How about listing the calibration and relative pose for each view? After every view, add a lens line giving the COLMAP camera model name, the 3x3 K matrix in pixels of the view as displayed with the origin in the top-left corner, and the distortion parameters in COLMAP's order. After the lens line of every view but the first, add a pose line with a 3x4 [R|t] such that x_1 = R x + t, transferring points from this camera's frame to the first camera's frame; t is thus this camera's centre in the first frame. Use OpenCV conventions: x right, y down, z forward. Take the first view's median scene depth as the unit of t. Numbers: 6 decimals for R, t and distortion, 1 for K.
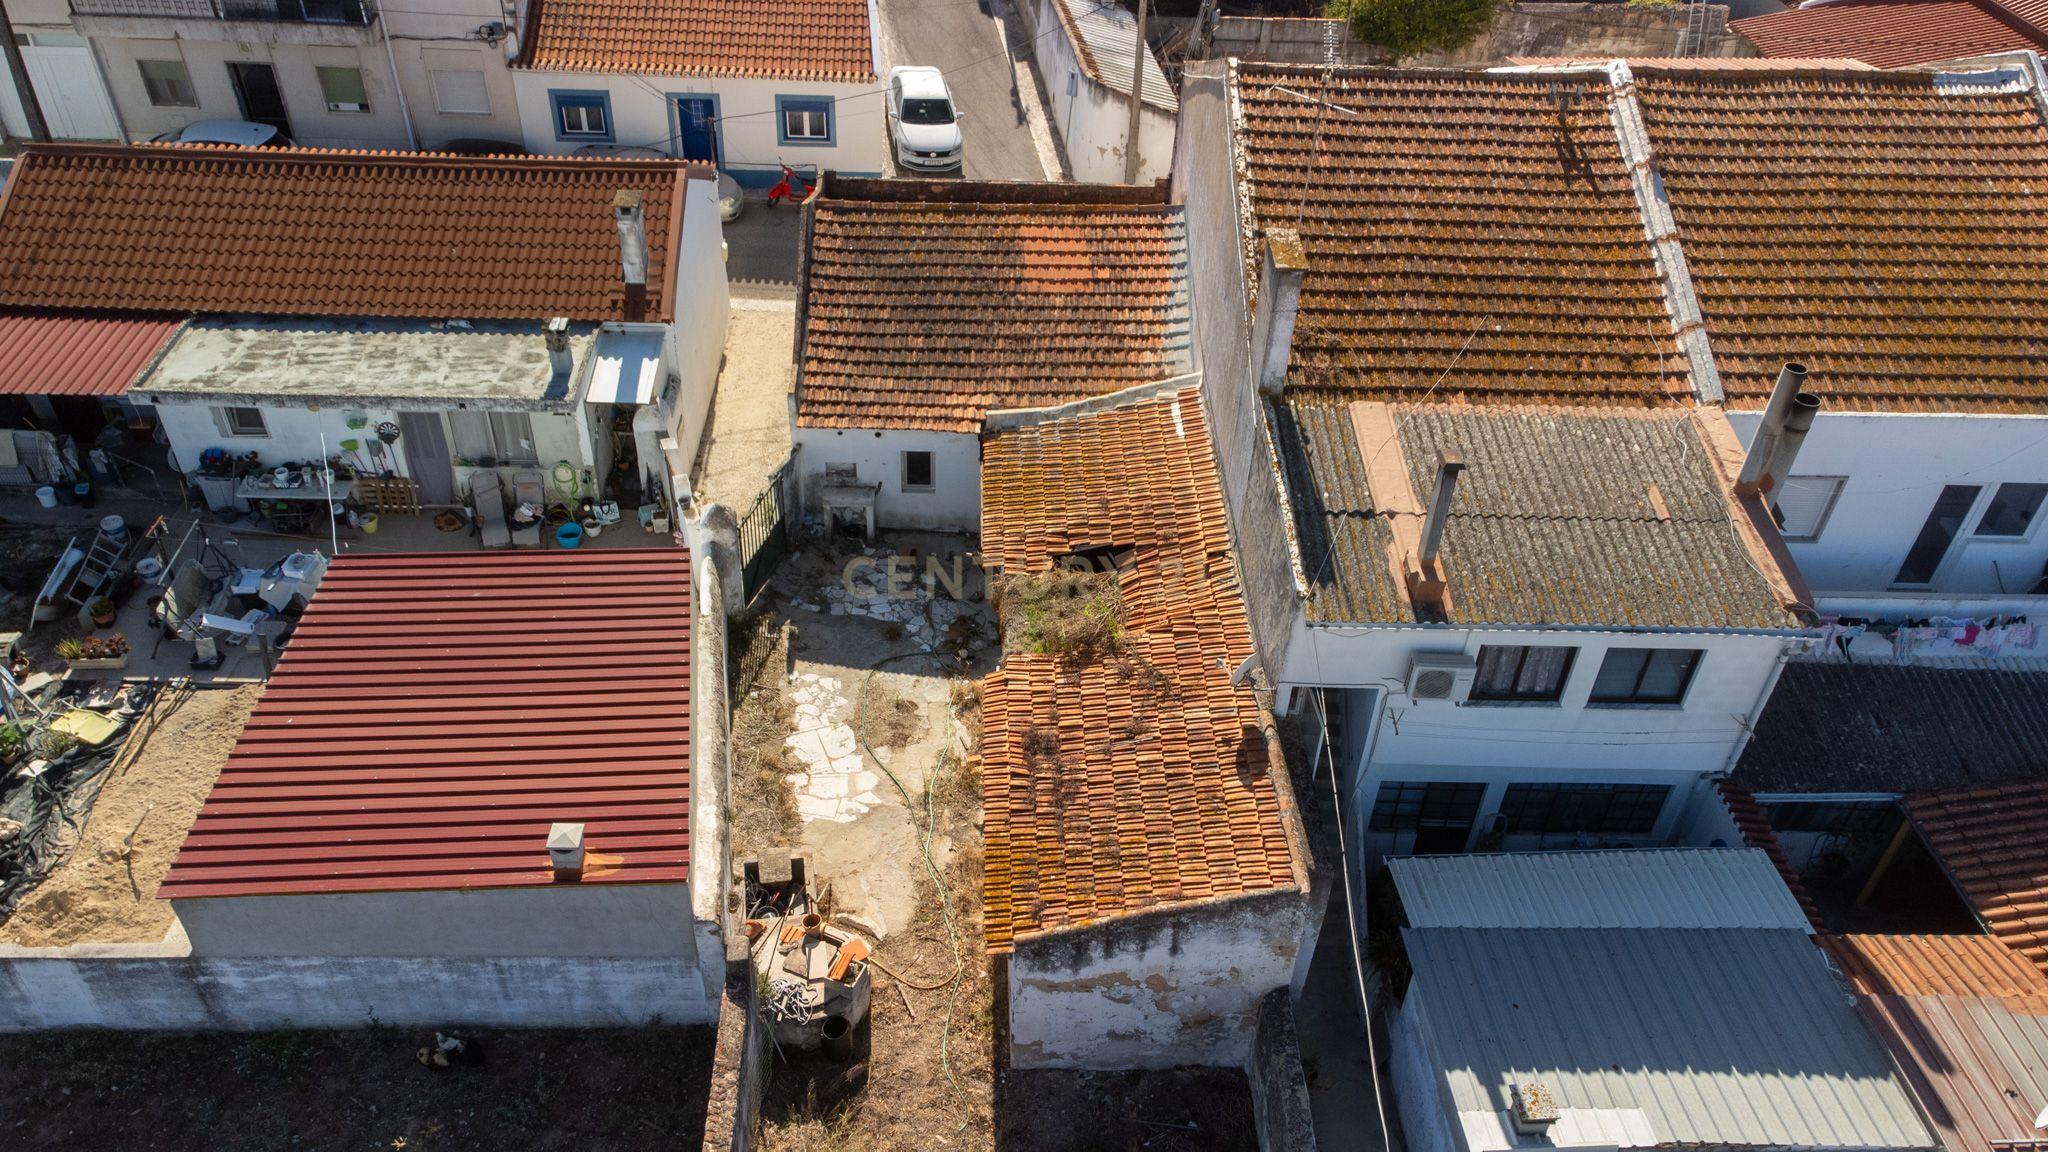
lens RADIAL K [[1527.5, 0, 1020.4], [0, 1527.5, 571.5], [0, 0, 1]] dist [0.033974, 0.039940]
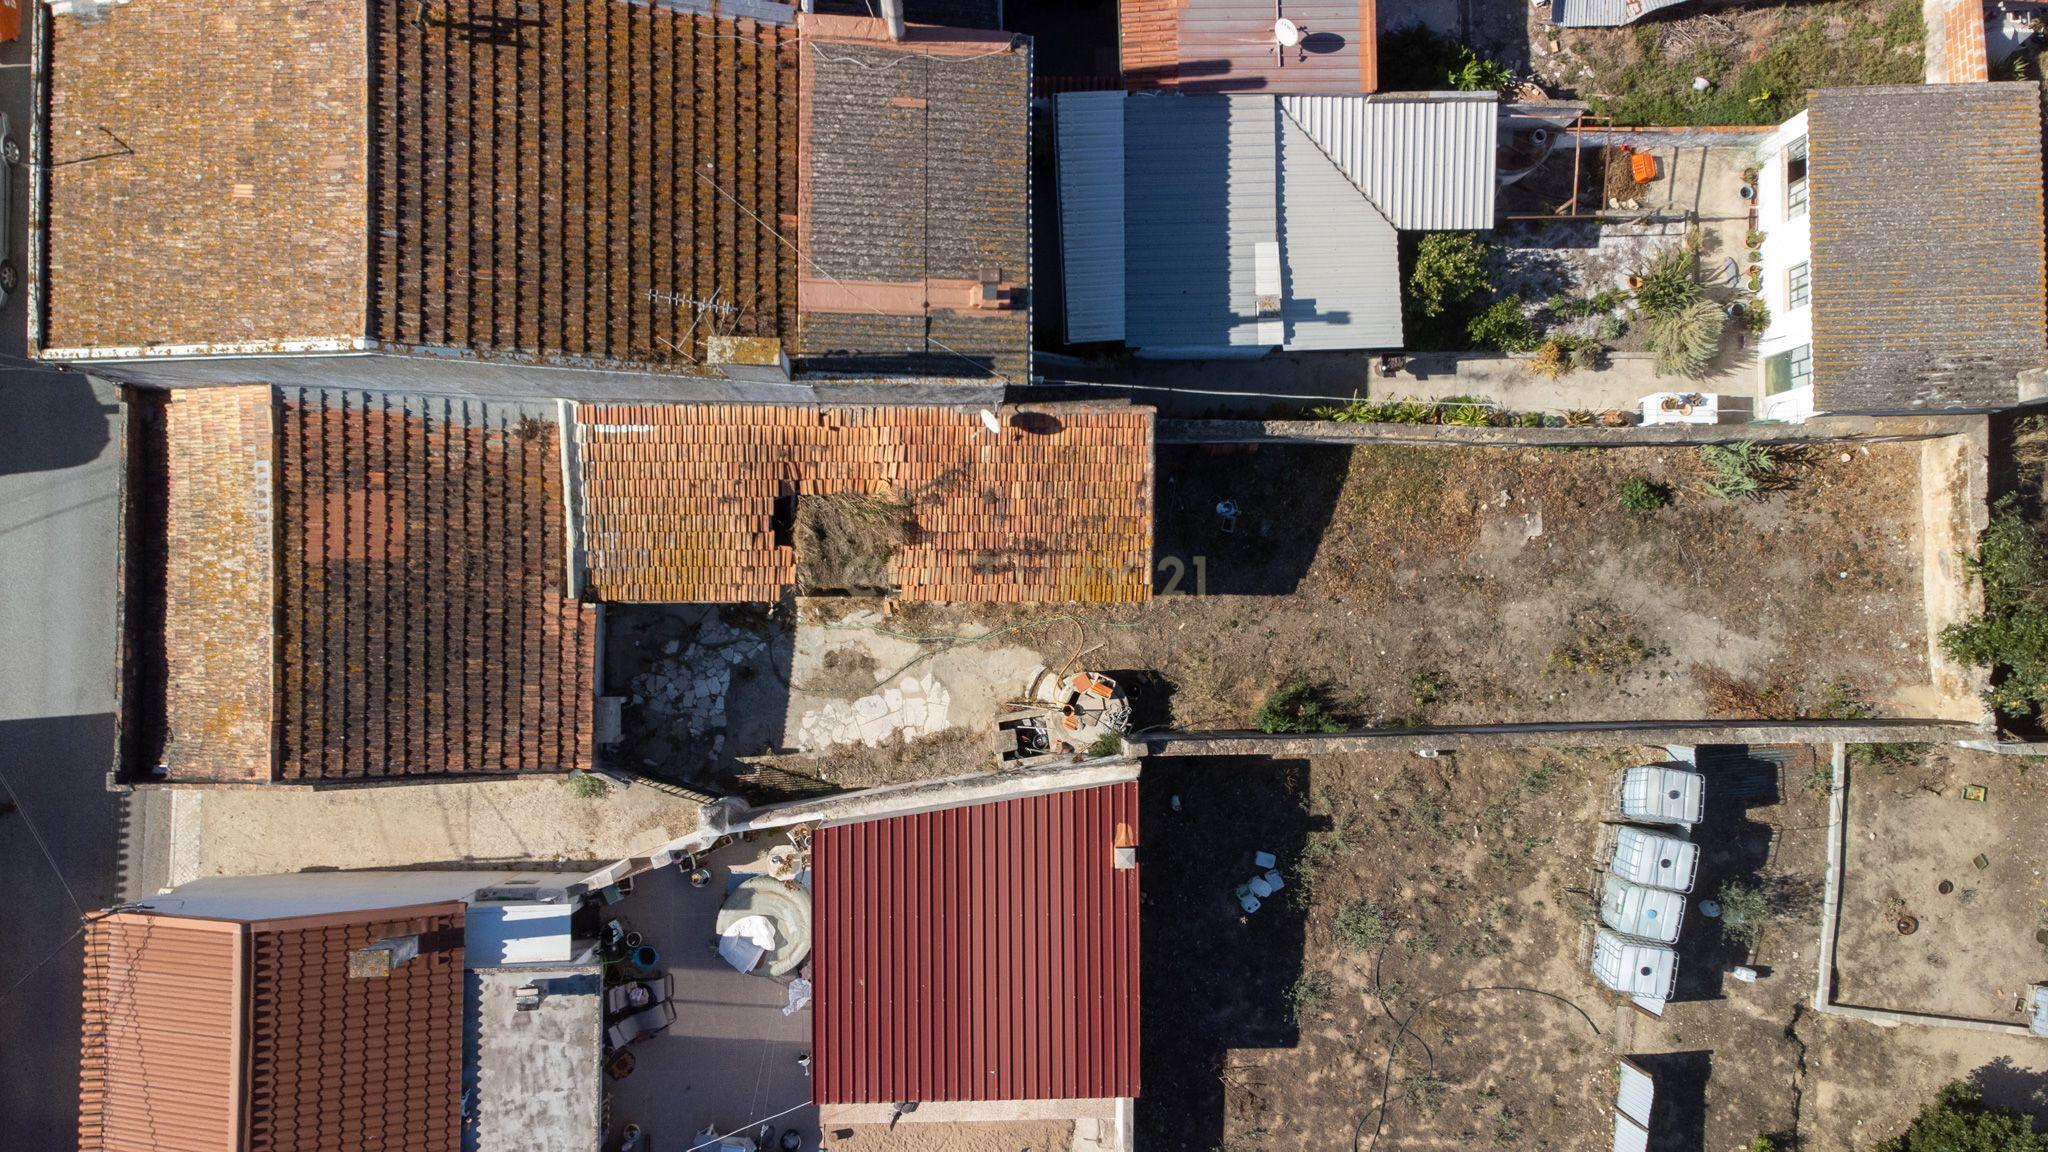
lens RADIAL K [[1527.5, 0, 1020.4], [0, 1527.5, 571.5], [0, 0, 1]] dist [0.033974, 0.039940]
pose [[0.024456, -0.999689, -0.004831, 0.010729], [0.598643, 0.010775, 0.800943, -0.844780], [-0.800642, -0.022480, 0.598721, 0.088548]]
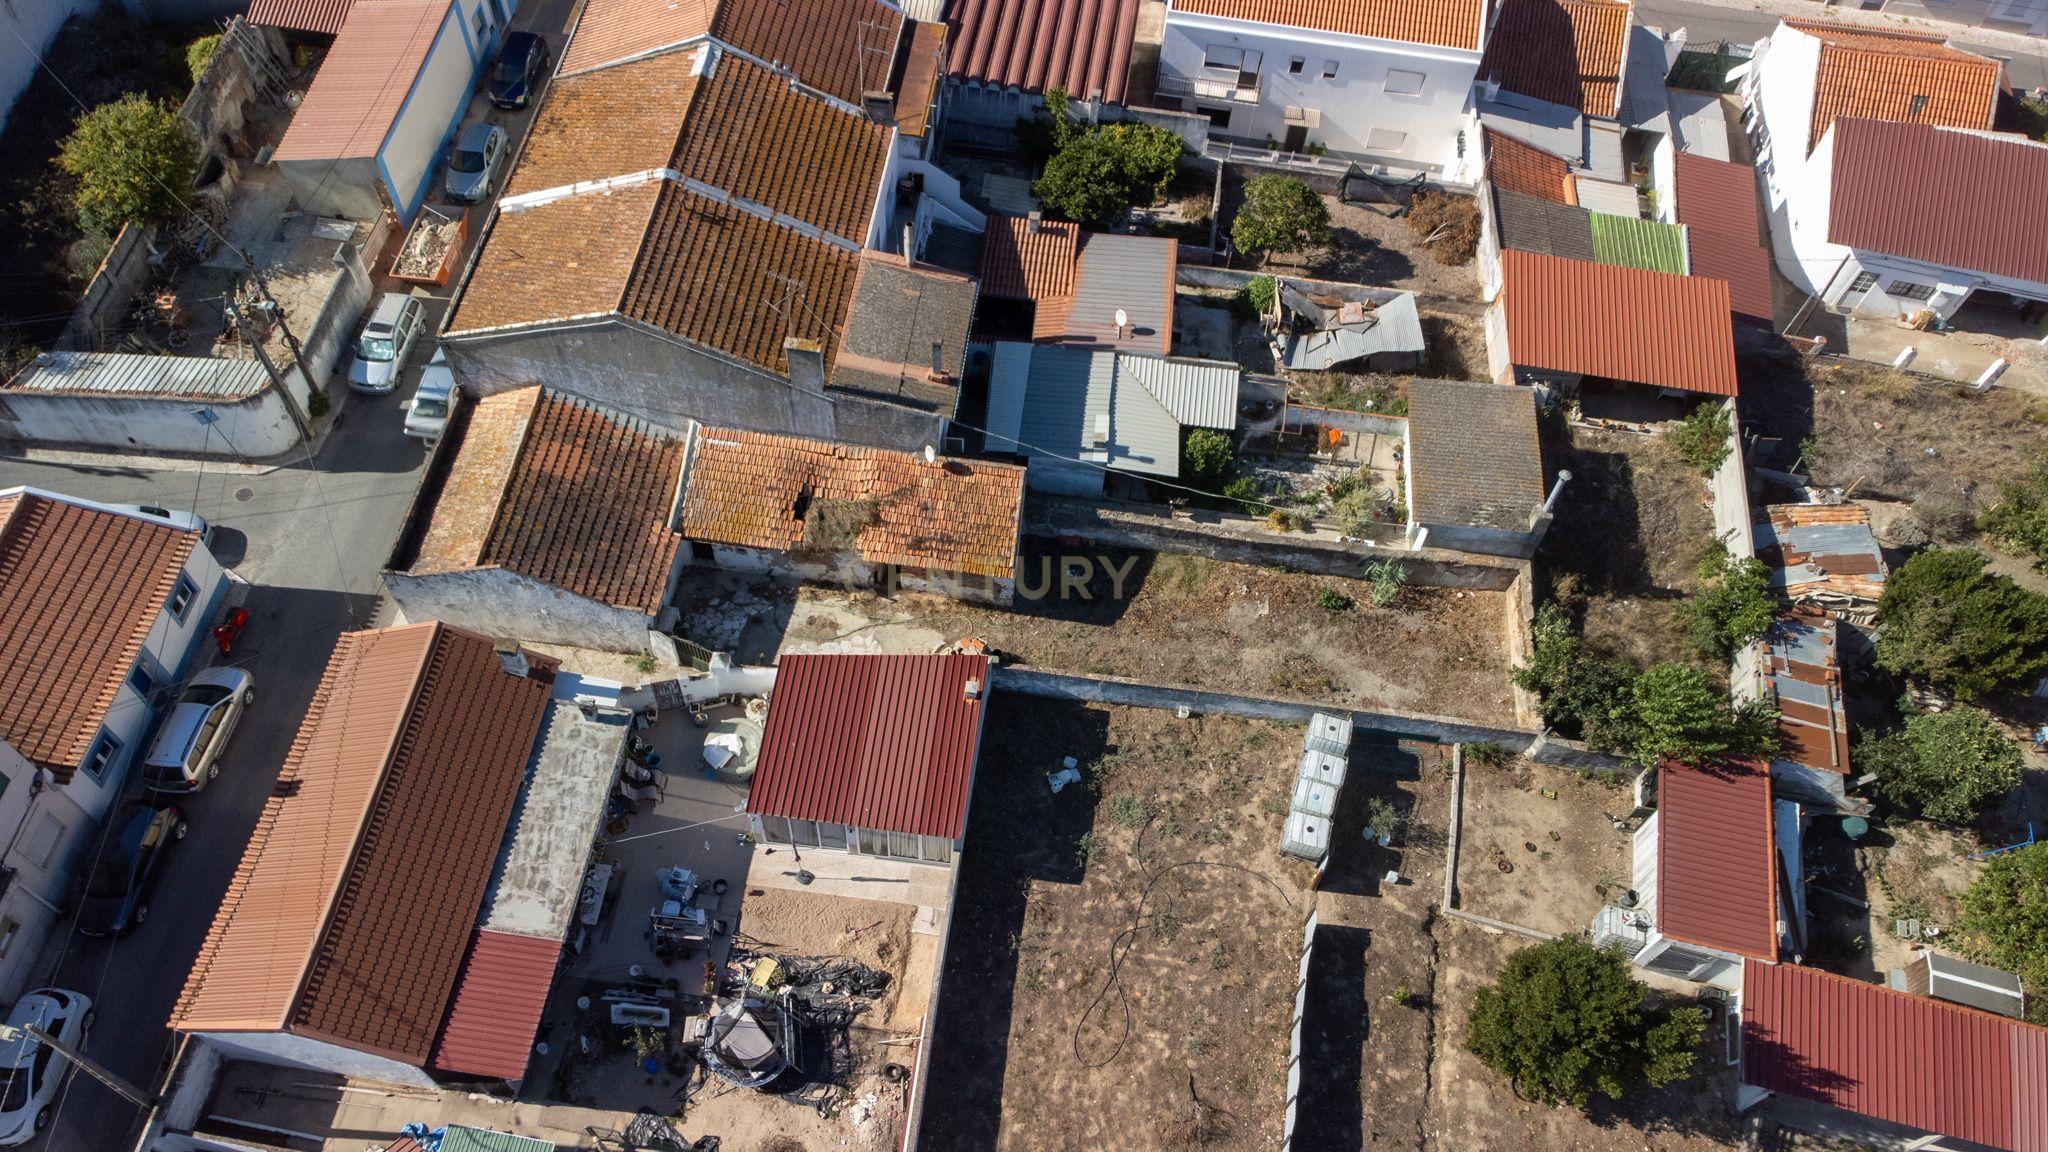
lens RADIAL K [[1511.7, 0, 1019.4], [0, 1511.7, 577.2], [0, 0, 1]] dist [0.091341, -0.172810]
pose [[0.146689, -0.845241, 0.513857, -1.017120], [0.590080, 0.491698, 0.640343, -1.065400], [-0.793907, 0.209285, 0.570887, -0.397223]]
